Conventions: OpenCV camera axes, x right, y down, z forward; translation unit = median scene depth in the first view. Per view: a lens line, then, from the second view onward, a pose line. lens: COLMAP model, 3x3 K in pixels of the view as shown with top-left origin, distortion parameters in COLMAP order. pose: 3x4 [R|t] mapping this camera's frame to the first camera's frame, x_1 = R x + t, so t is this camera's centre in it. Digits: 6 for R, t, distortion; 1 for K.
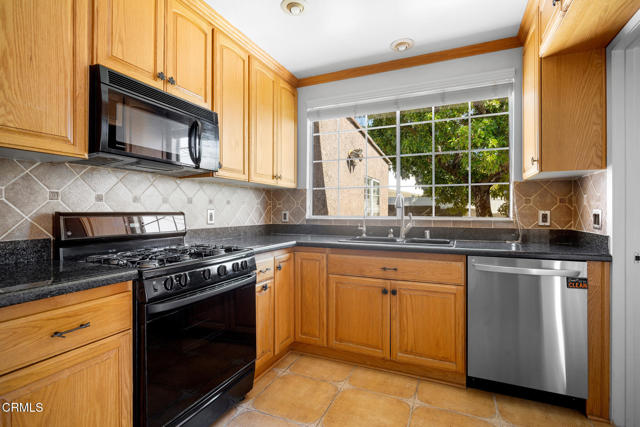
lens RADIAL K [[306.8, 0, 320.0], [0, 306.8, 213.5], [0, 0, 1]] dist [-0.002562, -0.000291]
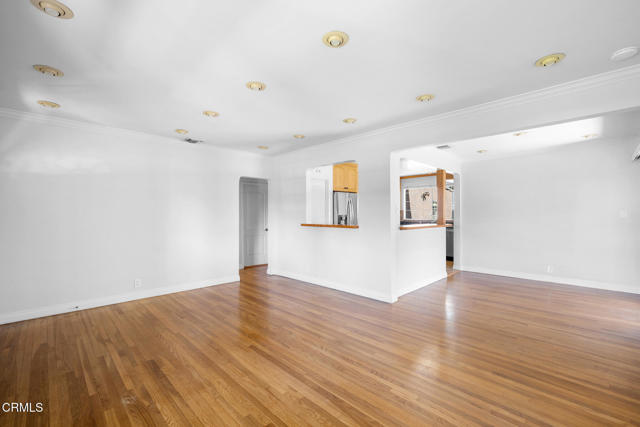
lens RADIAL K [[278.7, 0, 320.6], [0, 278.7, 216.5], [0, 0, 1]] dist [-0.000427, -0.000015]
pose [[0.929665, -0.003539, -0.368389, 0.296877], [0.005785, 0.999971, 0.004994, -0.047748], [0.368361, -0.006774, 0.929658, -2.728722]]
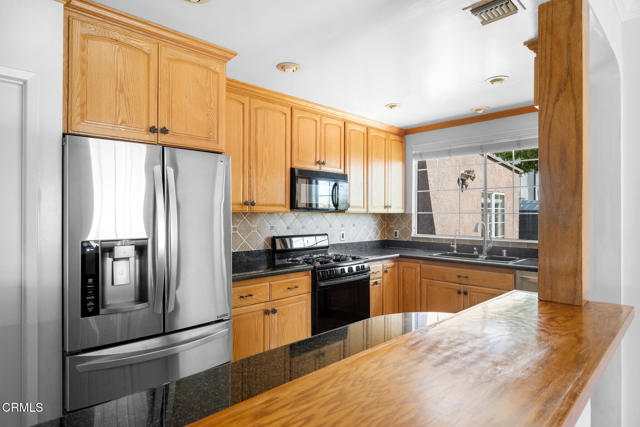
lens RADIAL K [[365.5, 0, 320.0], [0, 365.5, 213.5], [0, 0, 1]] dist [0.001248, 0.001196]
pose [[0.926825, -0.000882, -0.375493, 0.227563], [-0.001040, 0.999987, -0.004915, -0.093779], [0.375493, 0.004946, 0.926812, -0.747222]]
